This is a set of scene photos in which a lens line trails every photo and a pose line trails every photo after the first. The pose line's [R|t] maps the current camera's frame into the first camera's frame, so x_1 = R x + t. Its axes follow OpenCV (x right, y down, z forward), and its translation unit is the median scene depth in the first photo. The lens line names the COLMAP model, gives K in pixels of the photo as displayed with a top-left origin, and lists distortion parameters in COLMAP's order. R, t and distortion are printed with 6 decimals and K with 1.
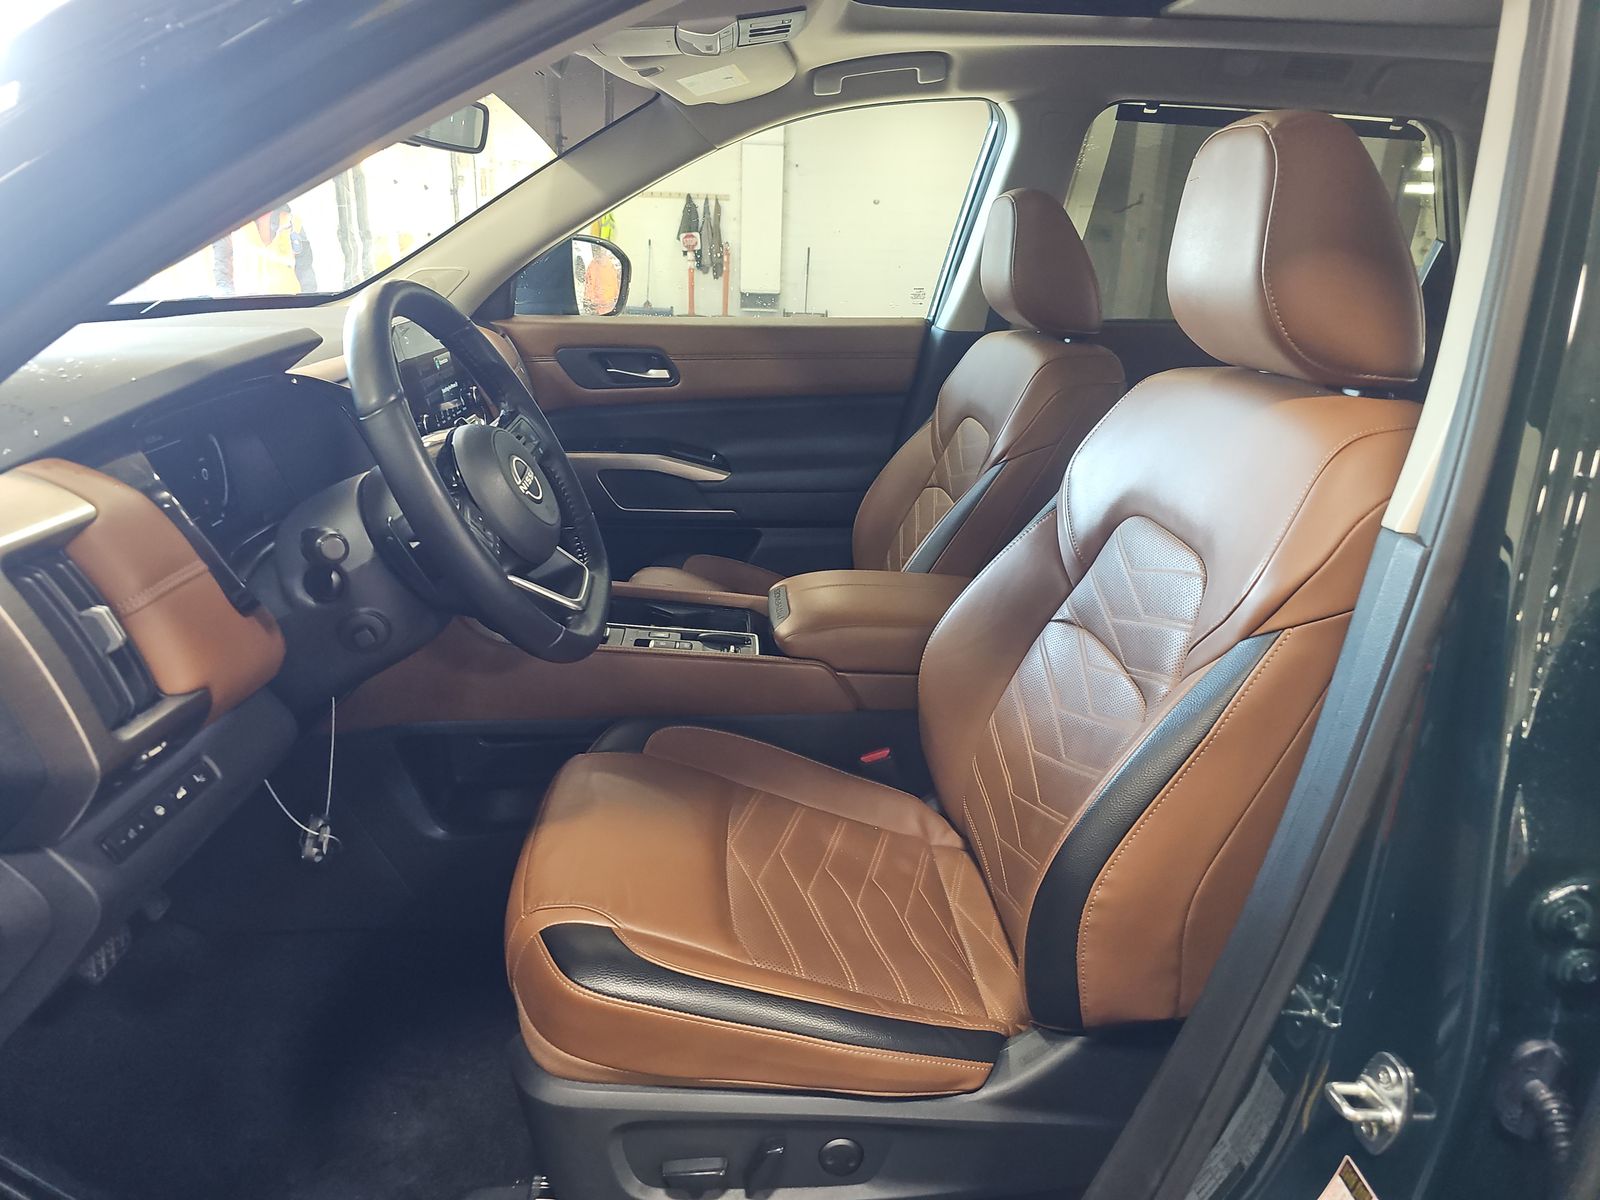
lens RADIAL K [[1040.0, 0, 801.3], [0, 1040.0, 604.9], [0, 0, 1]] dist [0.021701, -0.001055]
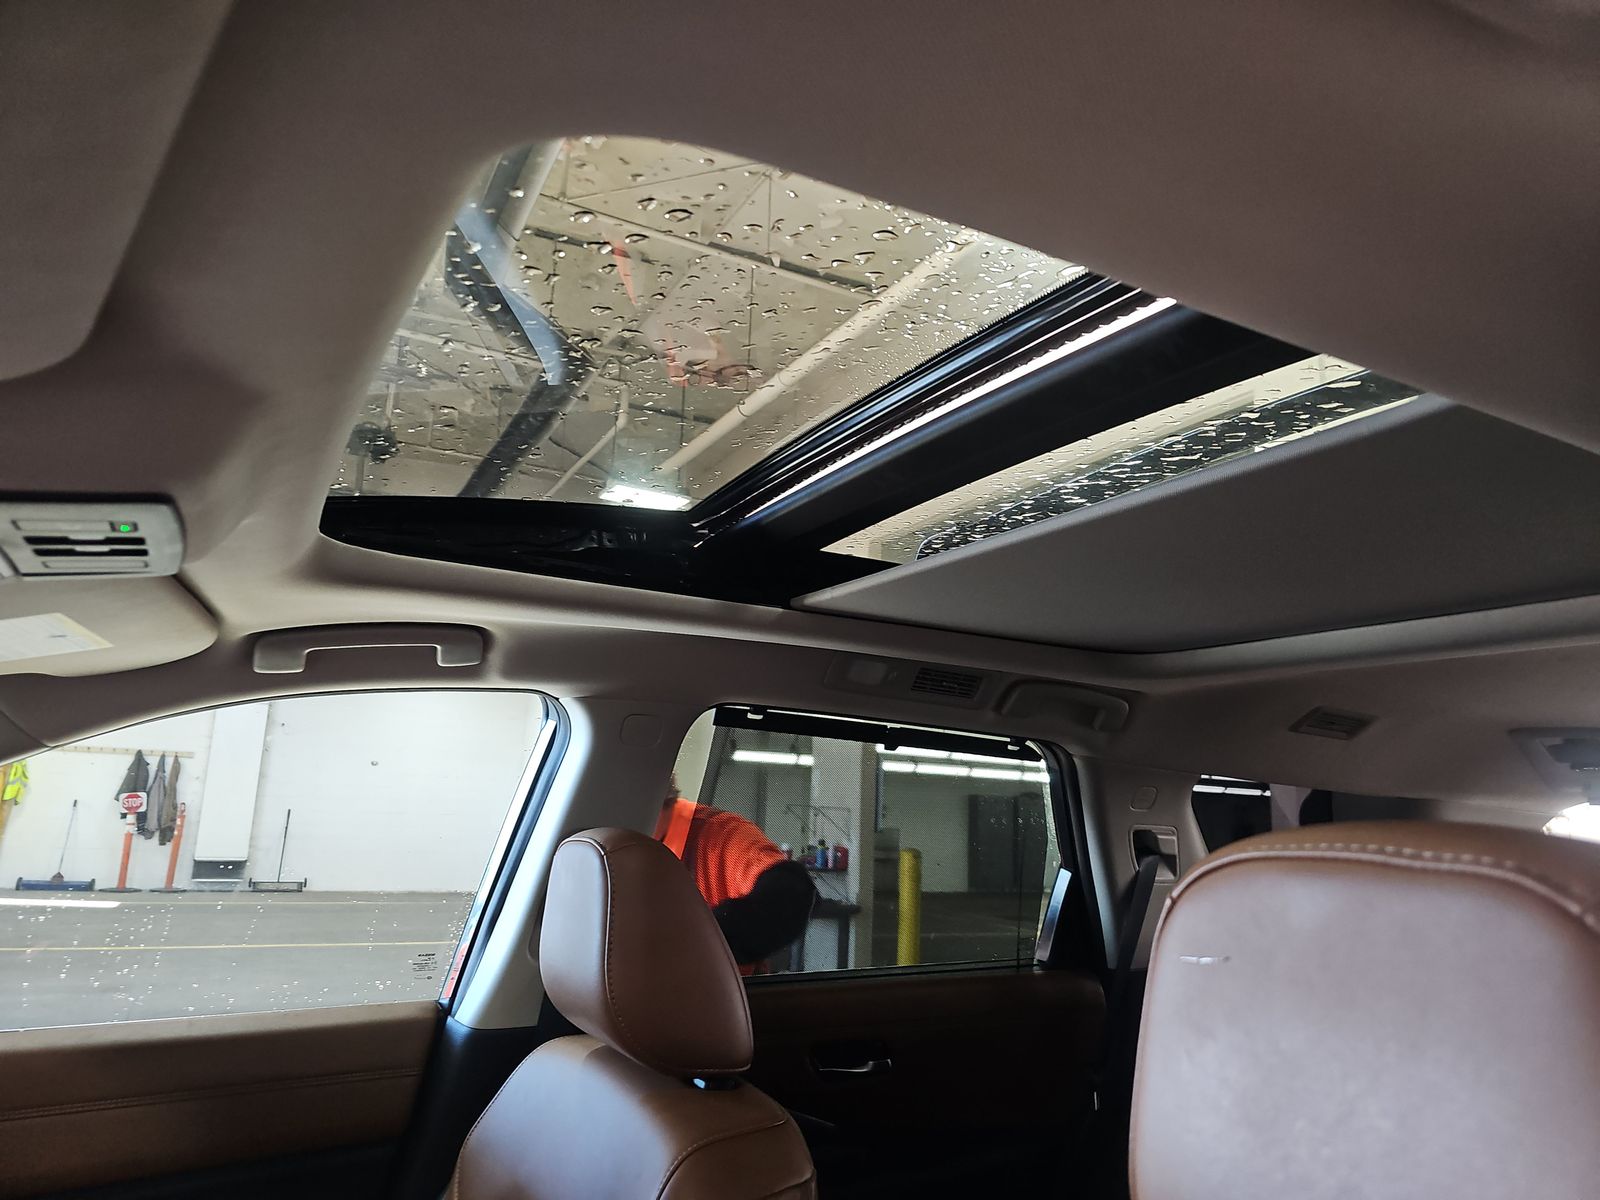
lens RADIAL K [[1040.0, 0, 801.3], [0, 1040.0, 604.9], [0, 0, 1]] dist [0.021701, -0.001055]
pose [[0.899829, 0.087059, 0.427468, 0.027863], [0.135792, 0.875307, -0.464110, -0.163775], [-0.414571, 0.475666, 0.775804, 0.315205]]
